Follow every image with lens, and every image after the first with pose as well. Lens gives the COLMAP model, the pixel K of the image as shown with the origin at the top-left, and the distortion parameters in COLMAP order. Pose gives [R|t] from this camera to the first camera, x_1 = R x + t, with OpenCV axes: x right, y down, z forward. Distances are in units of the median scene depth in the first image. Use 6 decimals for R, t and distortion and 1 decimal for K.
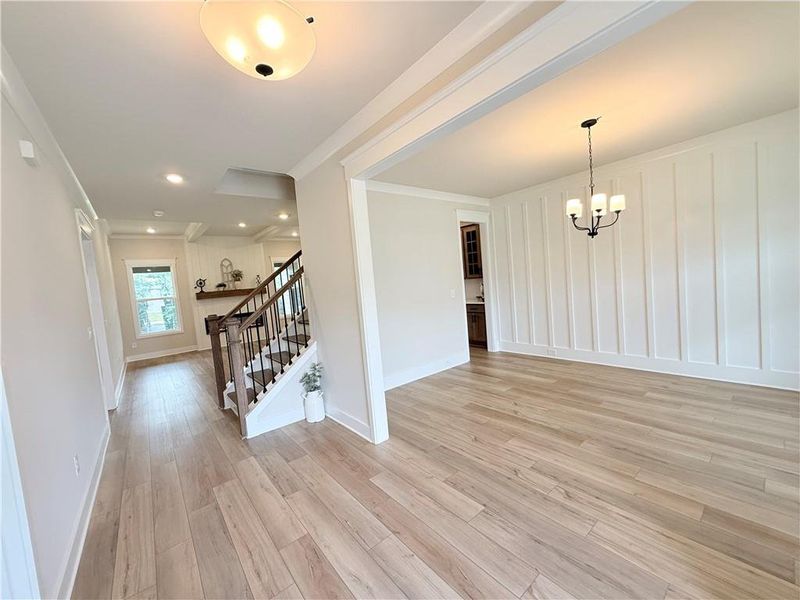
lens RADIAL K [[320.0, 0, 399.2], [0, 320.0, 299.3], [0, 0, 1]] dist [-0.003723, 0.000913]
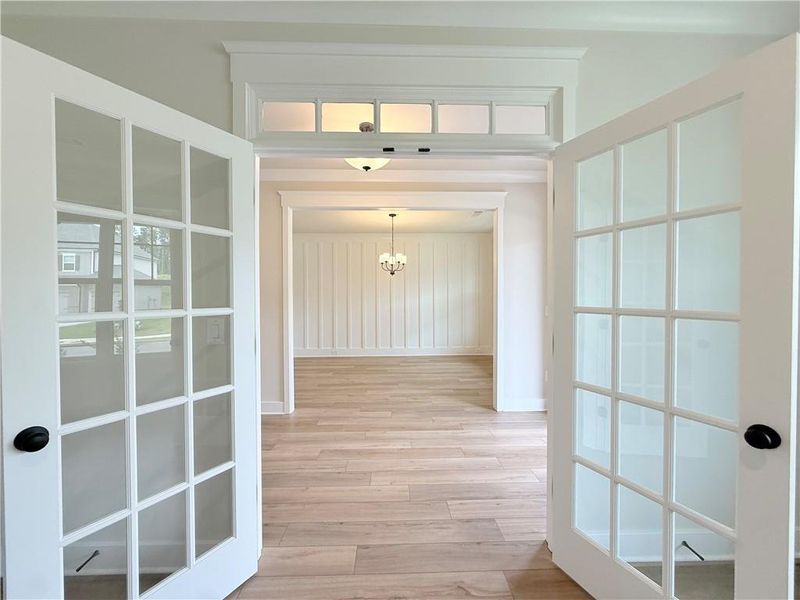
lens RADIAL K [[320.0, 0, 398.1], [0, 320.0, 297.0], [0, 0, 1]] dist [-0.003723, 0.000913]
pose [[0.610432, 0.079115, 0.788107, -0.628904], [0.005758, 0.994530, -0.104296, 0.095364], [-0.792047, 0.068204, 0.606638, -0.104028]]
